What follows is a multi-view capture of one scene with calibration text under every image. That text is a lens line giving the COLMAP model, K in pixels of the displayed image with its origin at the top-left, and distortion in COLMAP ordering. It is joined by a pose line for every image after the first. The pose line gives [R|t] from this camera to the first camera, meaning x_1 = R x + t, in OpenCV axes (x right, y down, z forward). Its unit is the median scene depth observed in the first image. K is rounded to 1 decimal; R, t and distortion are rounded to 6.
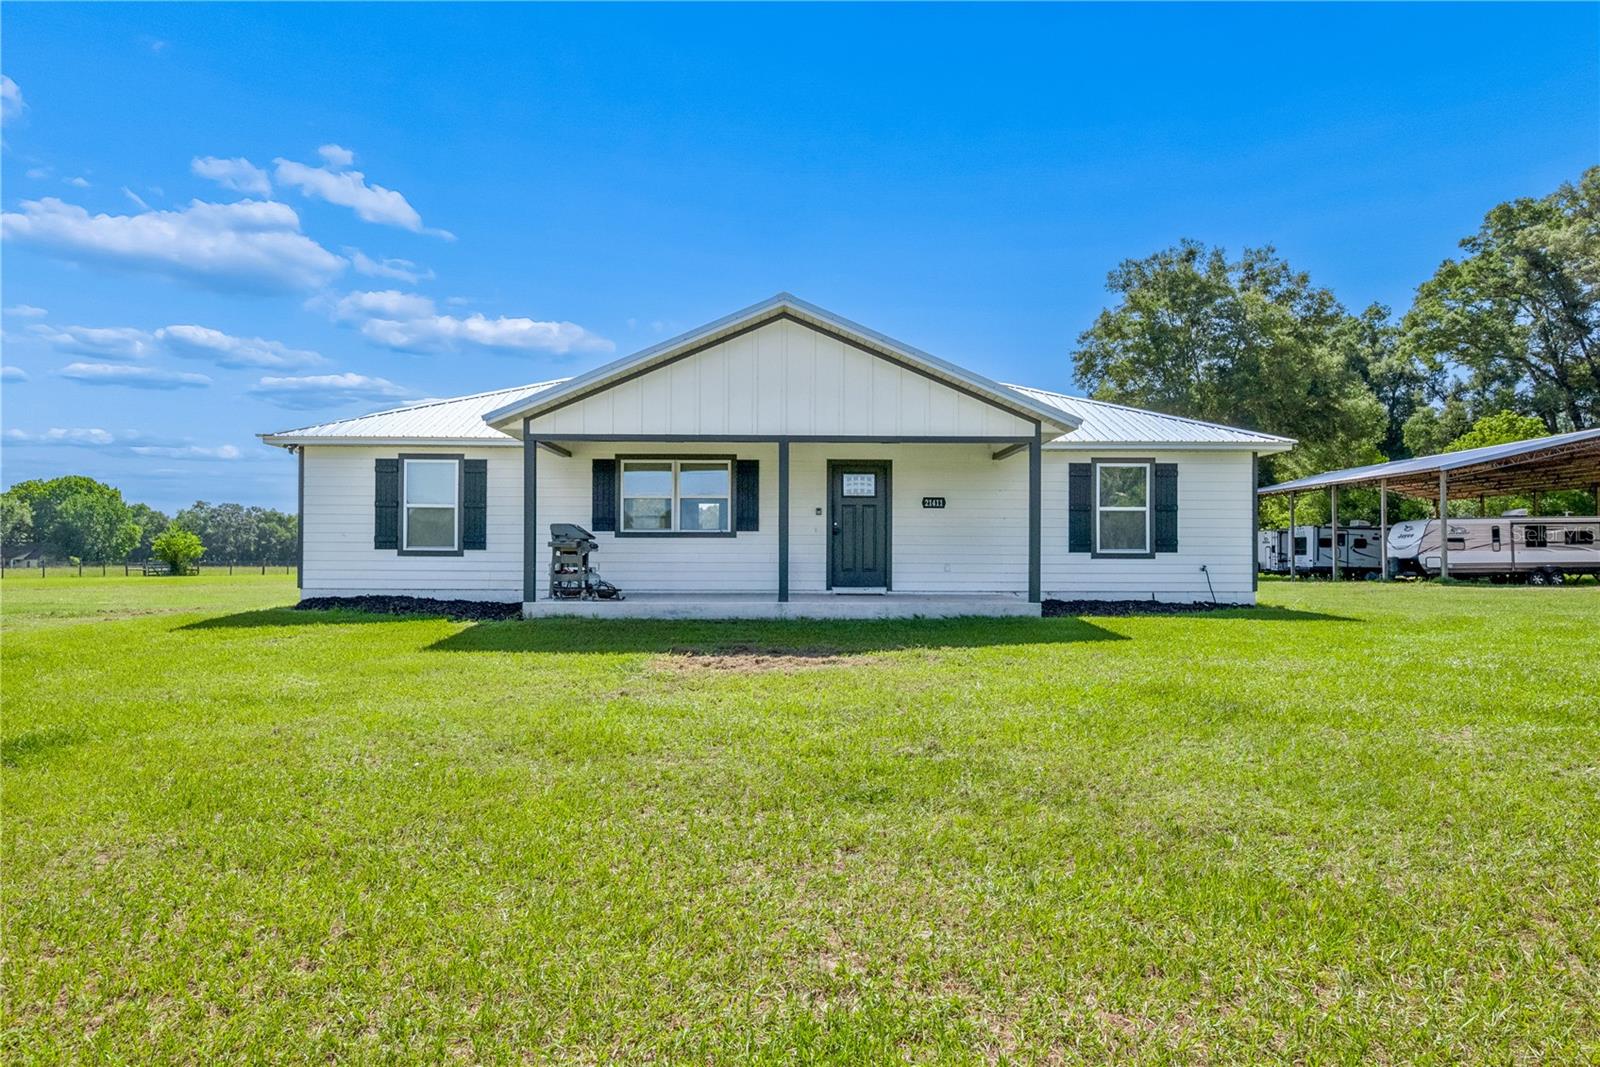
lens RADIAL K [[970.6, 0, 800.0], [0, 970.6, 533.5], [0, 0, 1]] dist [0.003071, 0.001036]
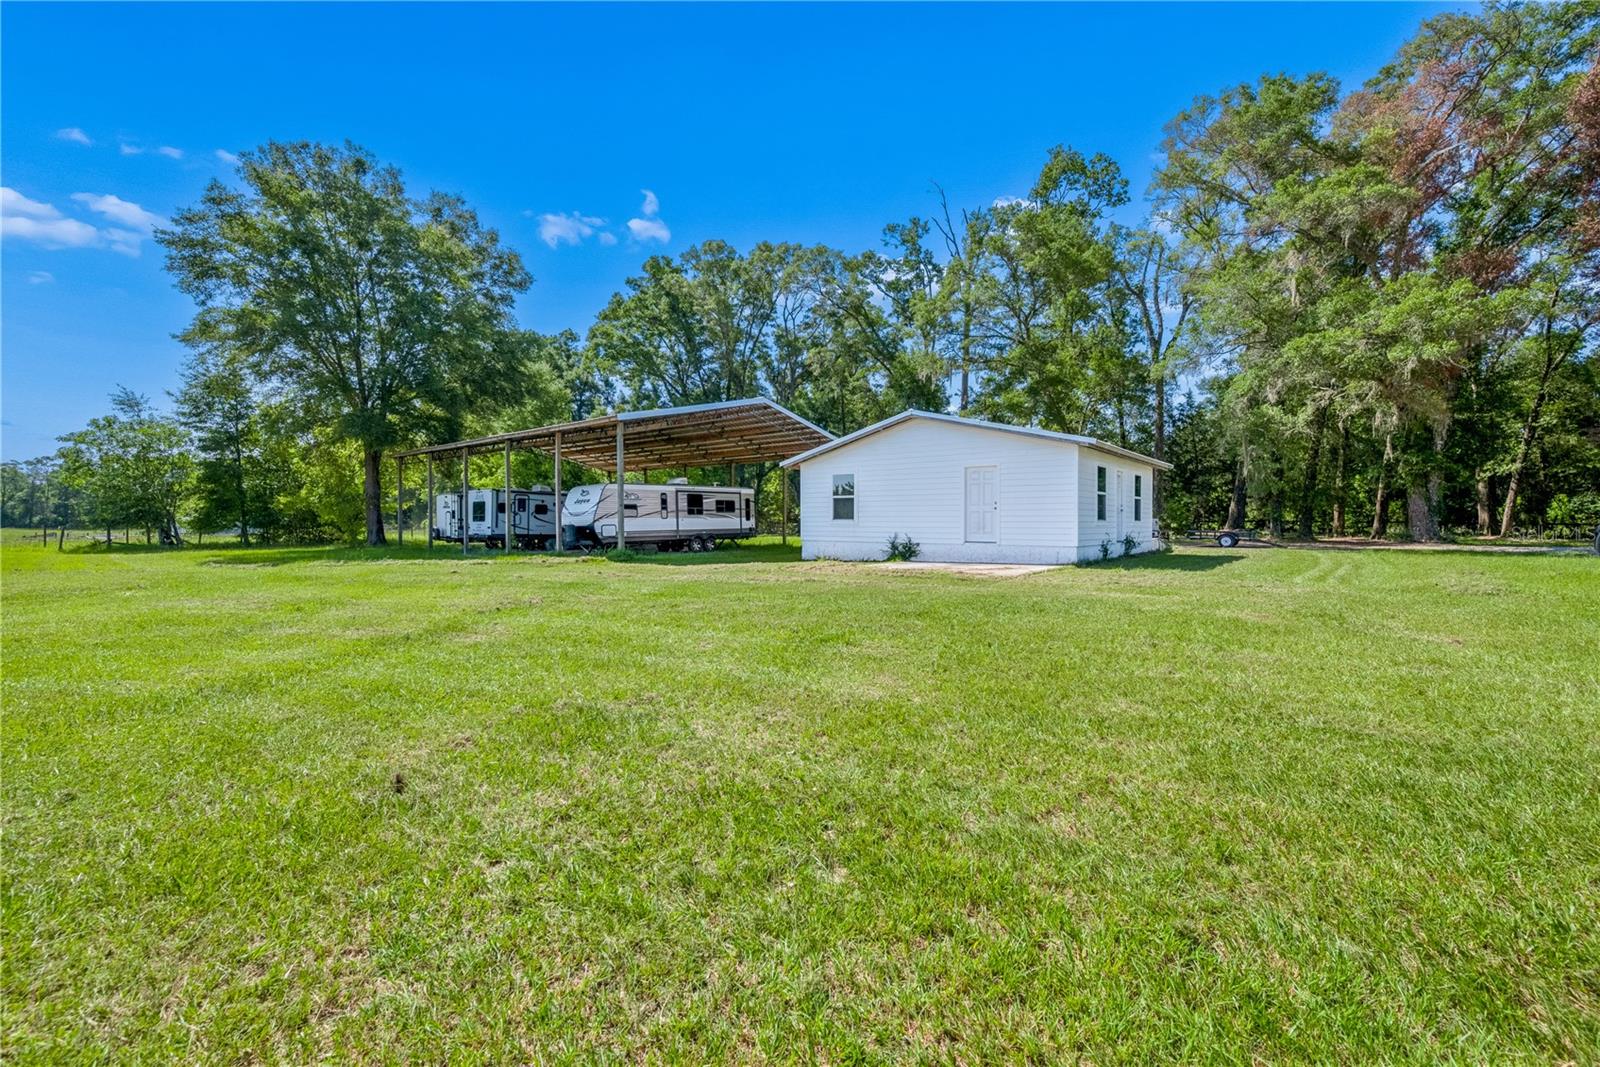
lens RADIAL K [[629.9, 0, 800.0], [0, 629.9, 533.5], [0, 0, 1]] dist [0.000495, -0.000046]
pose [[0.639187, -0.016469, 0.768875, 0.171130], [-0.019987, 0.999077, 0.038016, 0.003499], [-0.768792, -0.039667, 0.638268, 0.266334]]
